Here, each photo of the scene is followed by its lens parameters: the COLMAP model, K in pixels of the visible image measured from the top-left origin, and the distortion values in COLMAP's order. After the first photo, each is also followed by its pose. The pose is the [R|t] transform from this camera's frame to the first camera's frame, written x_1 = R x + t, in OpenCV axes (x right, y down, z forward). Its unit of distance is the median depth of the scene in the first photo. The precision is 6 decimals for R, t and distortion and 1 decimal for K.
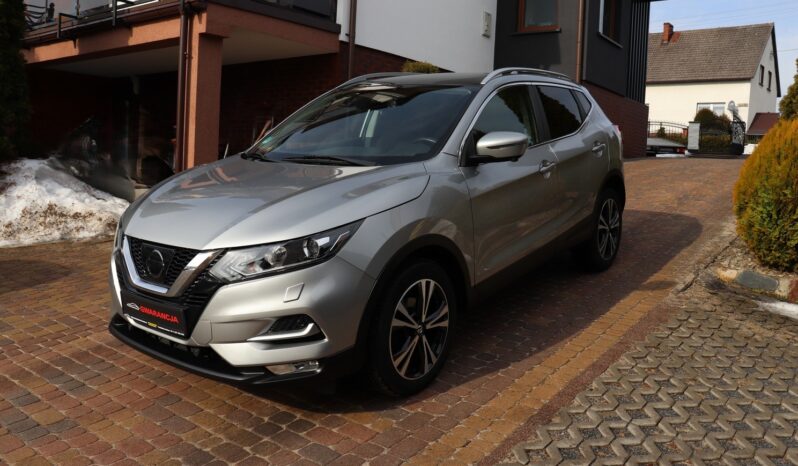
lens RADIAL K [[673.6, 0, 398.0], [0, 673.6, 218.1], [0, 0, 1]] dist [-0.165903, 0.149805]
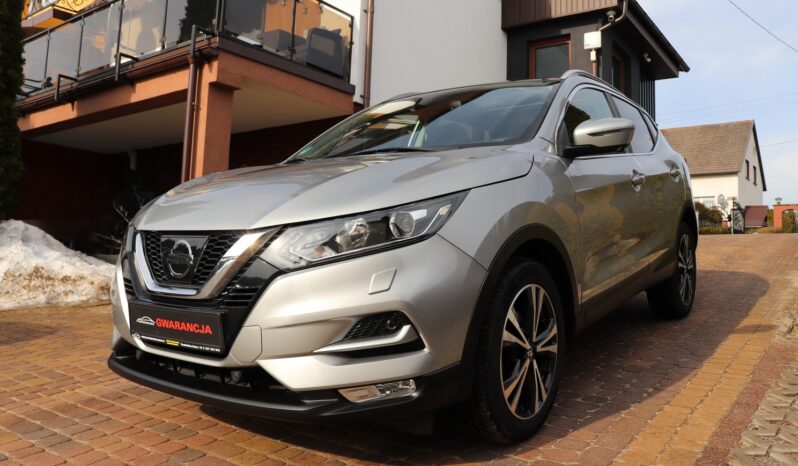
lens RADIAL K [[673.6, 0, 398.0], [0, 673.6, 218.1], [0, 0, 1]] dist [-0.165903, 0.149805]
pose [[0.999813, -0.007047, 0.018003, -0.104571], [0.009727, 0.988112, -0.153428, 0.106968], [-0.016708, 0.153575, 0.987996, 0.195386]]
